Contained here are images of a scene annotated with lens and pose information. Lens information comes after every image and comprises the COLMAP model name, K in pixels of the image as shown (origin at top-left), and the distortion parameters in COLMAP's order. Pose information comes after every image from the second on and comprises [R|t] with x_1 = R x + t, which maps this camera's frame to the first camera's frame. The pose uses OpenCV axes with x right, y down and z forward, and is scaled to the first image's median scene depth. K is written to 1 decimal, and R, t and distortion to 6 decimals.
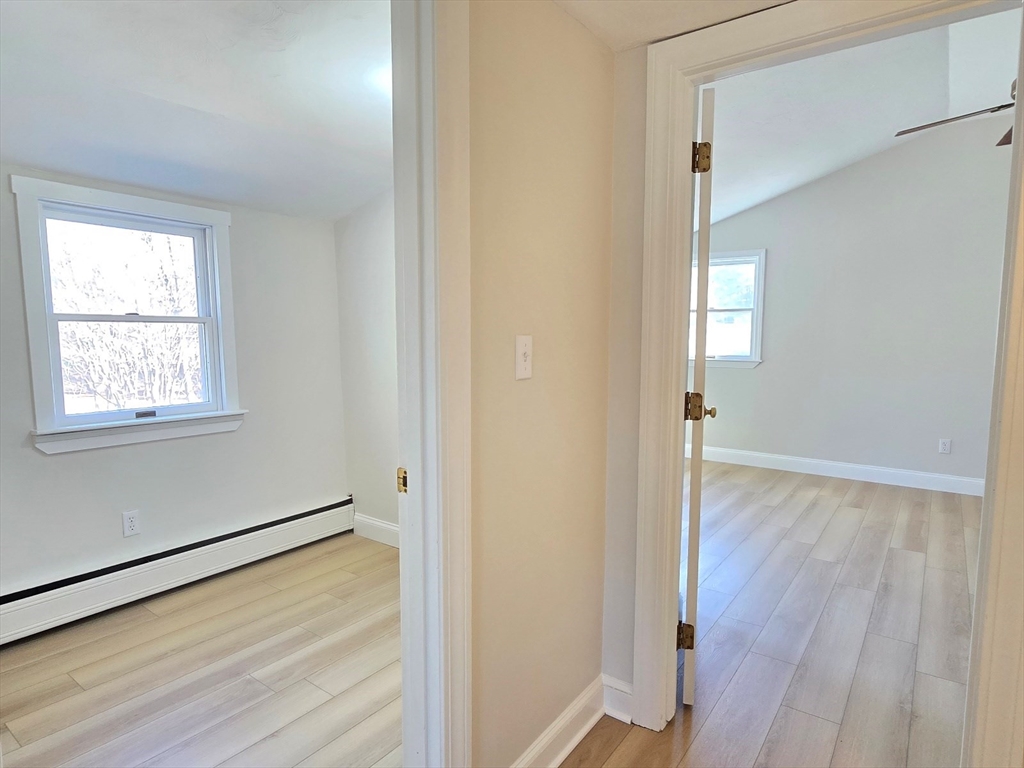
lens RADIAL K [[584.9, 0, 513.9], [0, 584.9, 390.8], [0, 0, 1]] dist [-0.000559, -0.003563]
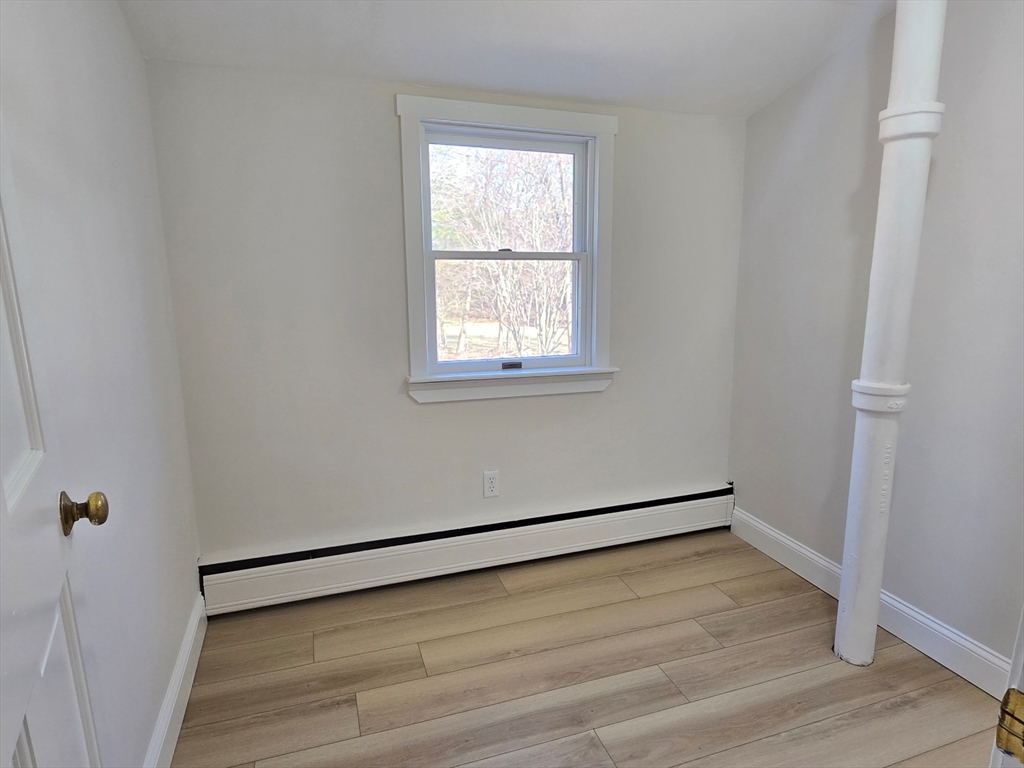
lens RADIAL K [[584.9, 0, 513.9], [0, 584.9, 390.8], [0, 0, 1]] dist [-0.000559, -0.003563]
pose [[0.822734, 0.116882, -0.556279, -0.131730], [-0.055912, 0.990526, 0.125431, -0.033669], [0.565669, -0.072094, 0.821475, 0.274502]]
